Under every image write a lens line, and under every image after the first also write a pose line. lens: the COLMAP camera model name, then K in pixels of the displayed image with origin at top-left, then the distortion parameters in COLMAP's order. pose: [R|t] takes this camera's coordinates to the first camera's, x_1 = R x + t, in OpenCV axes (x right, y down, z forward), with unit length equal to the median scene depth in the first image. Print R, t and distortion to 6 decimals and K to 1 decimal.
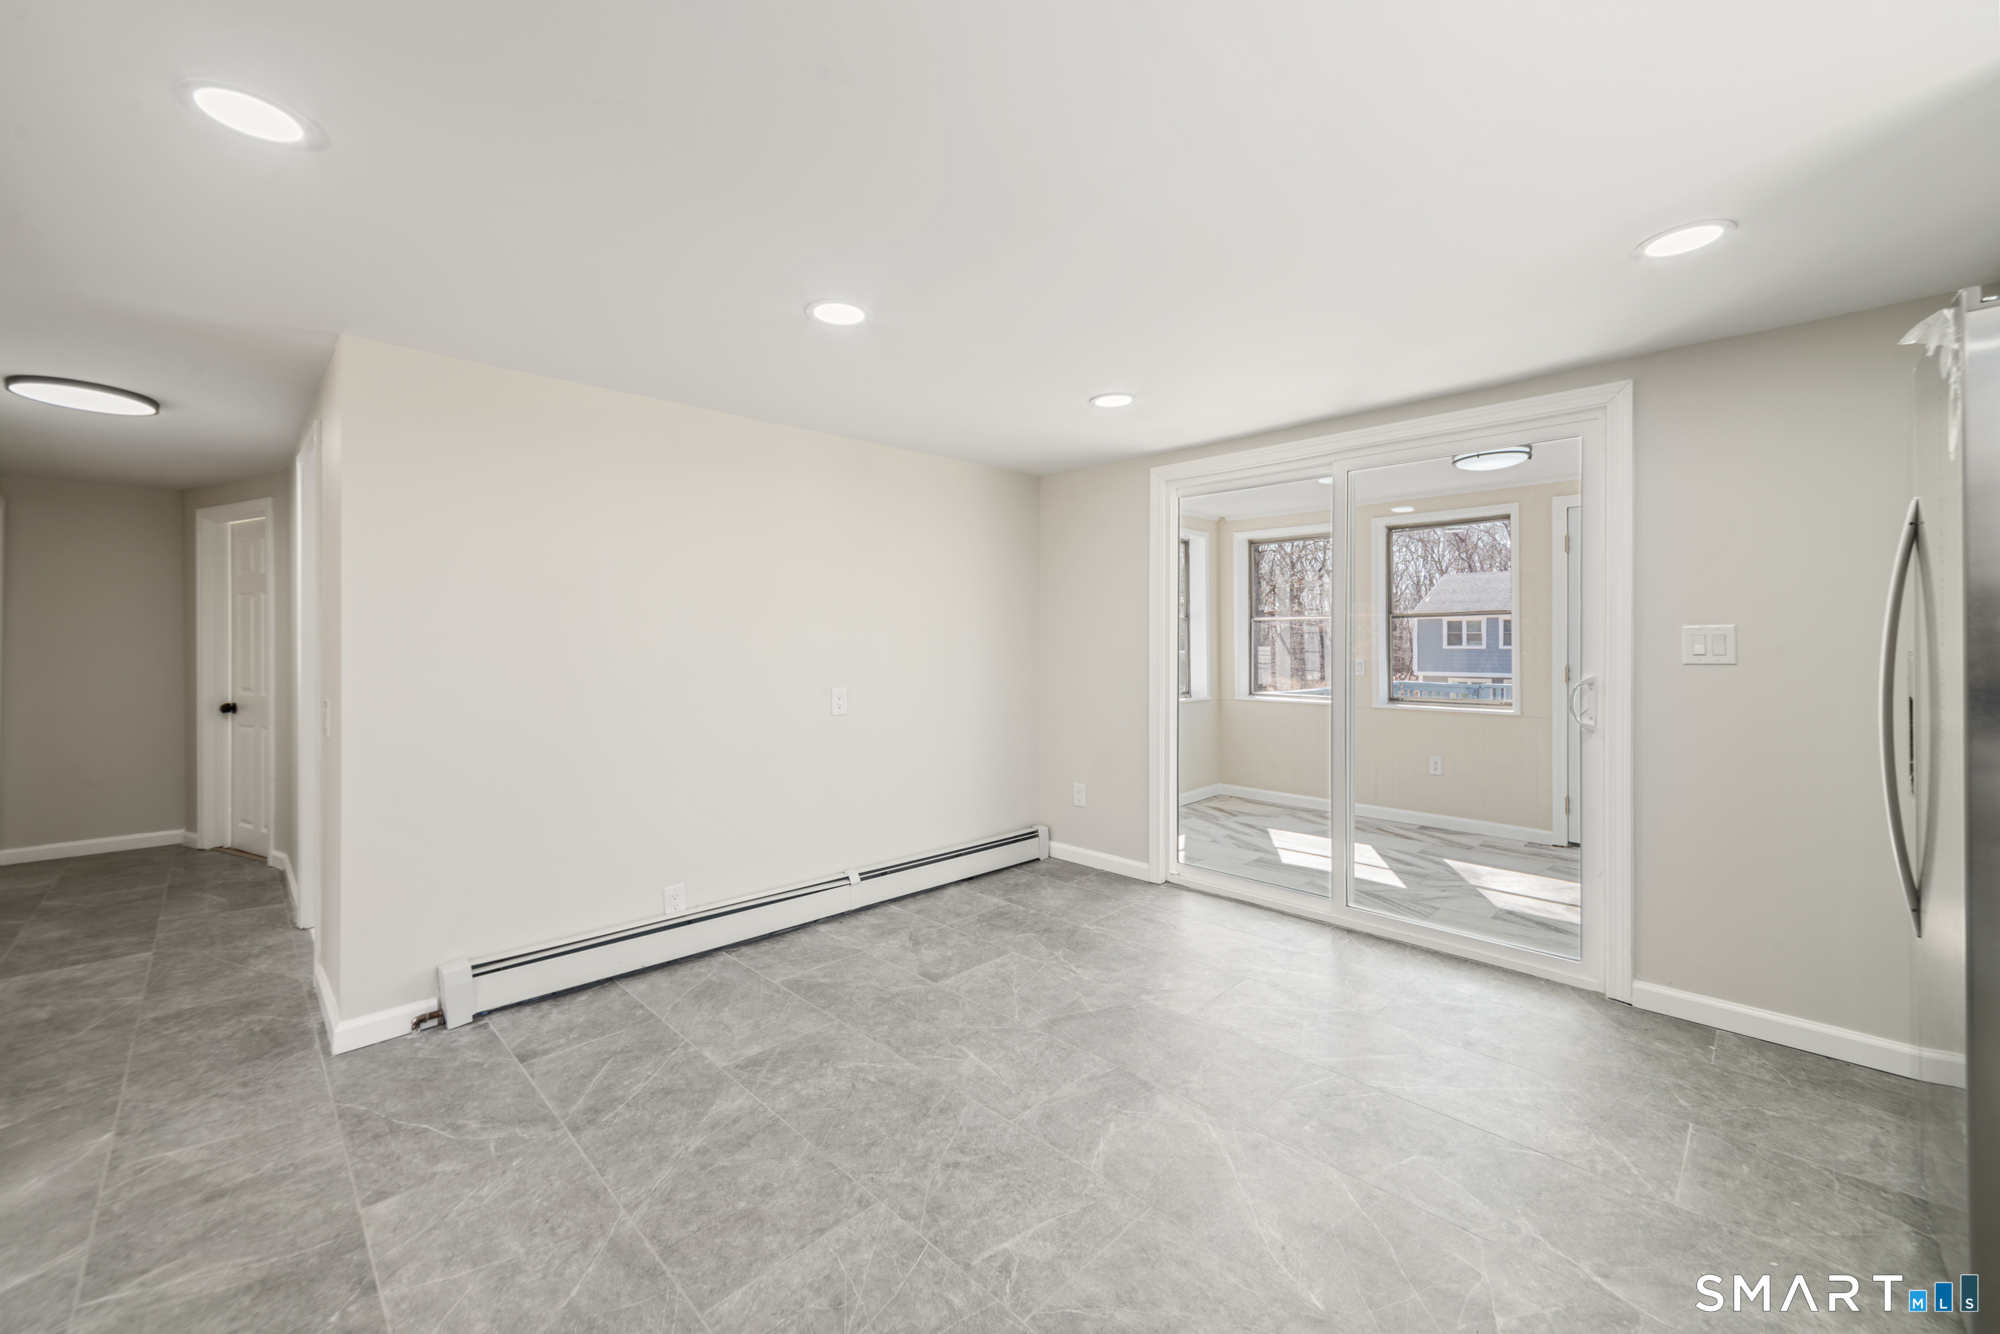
lens RADIAL K [[780.2, 0, 993.8], [0, 780.2, 653.3], [0, 0, 1]] dist [-0.003291, 0.001773]
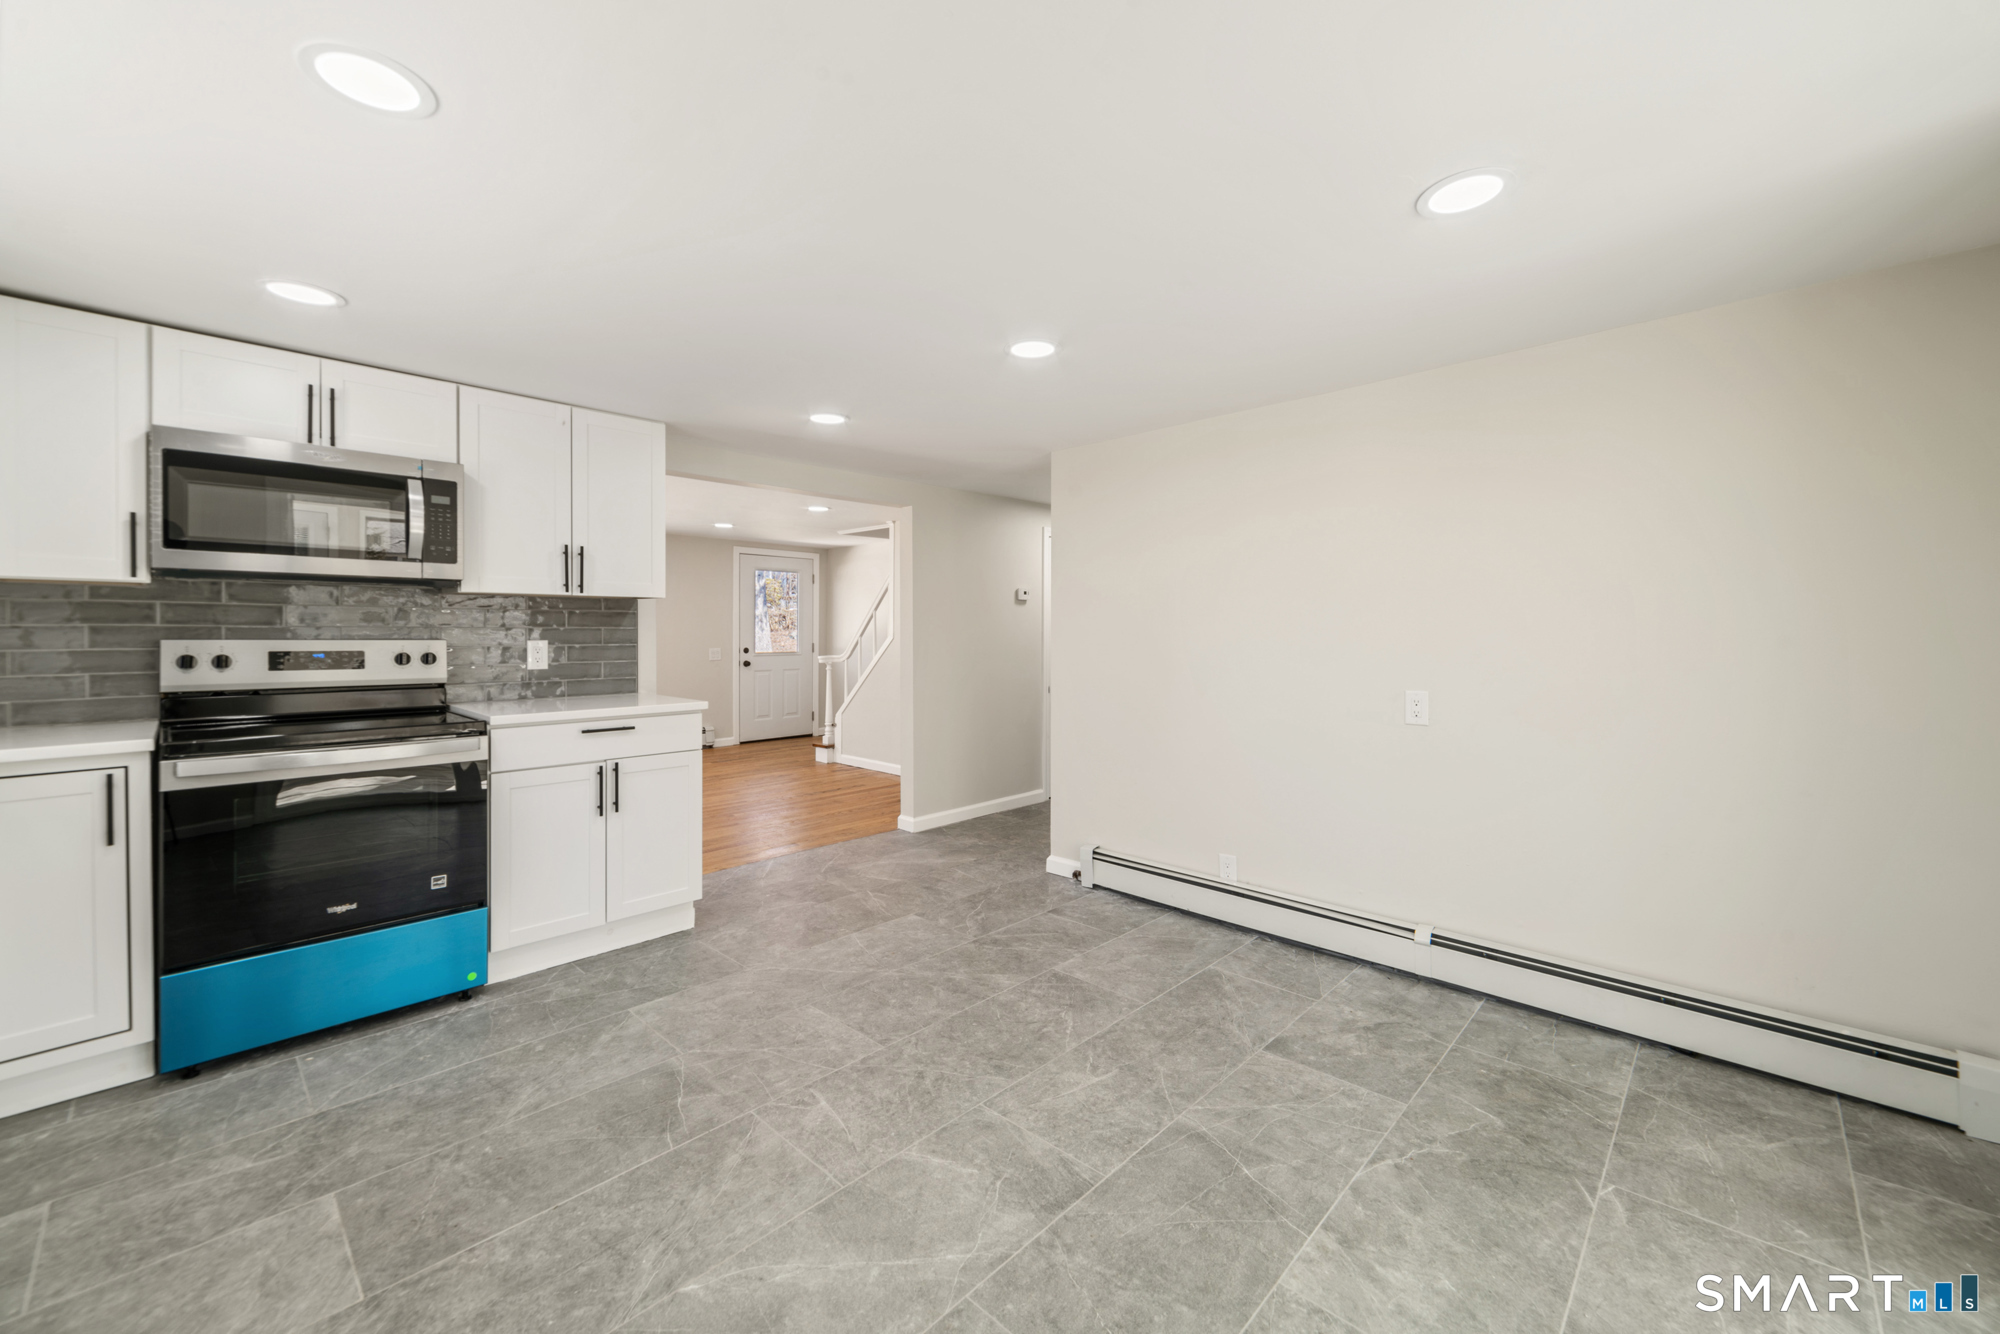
lens RADIAL K [[780.2, 0, 1001.9], [0, 780.2, 644.1], [0, 0, 1]] dist [-0.003291, 0.001773]
pose [[0.037216, 0.016181, -0.999176, 0.907344], [-0.010446, 0.999821, 0.015802, -0.016914], [0.999253, 0.009849, 0.037379, 0.862170]]
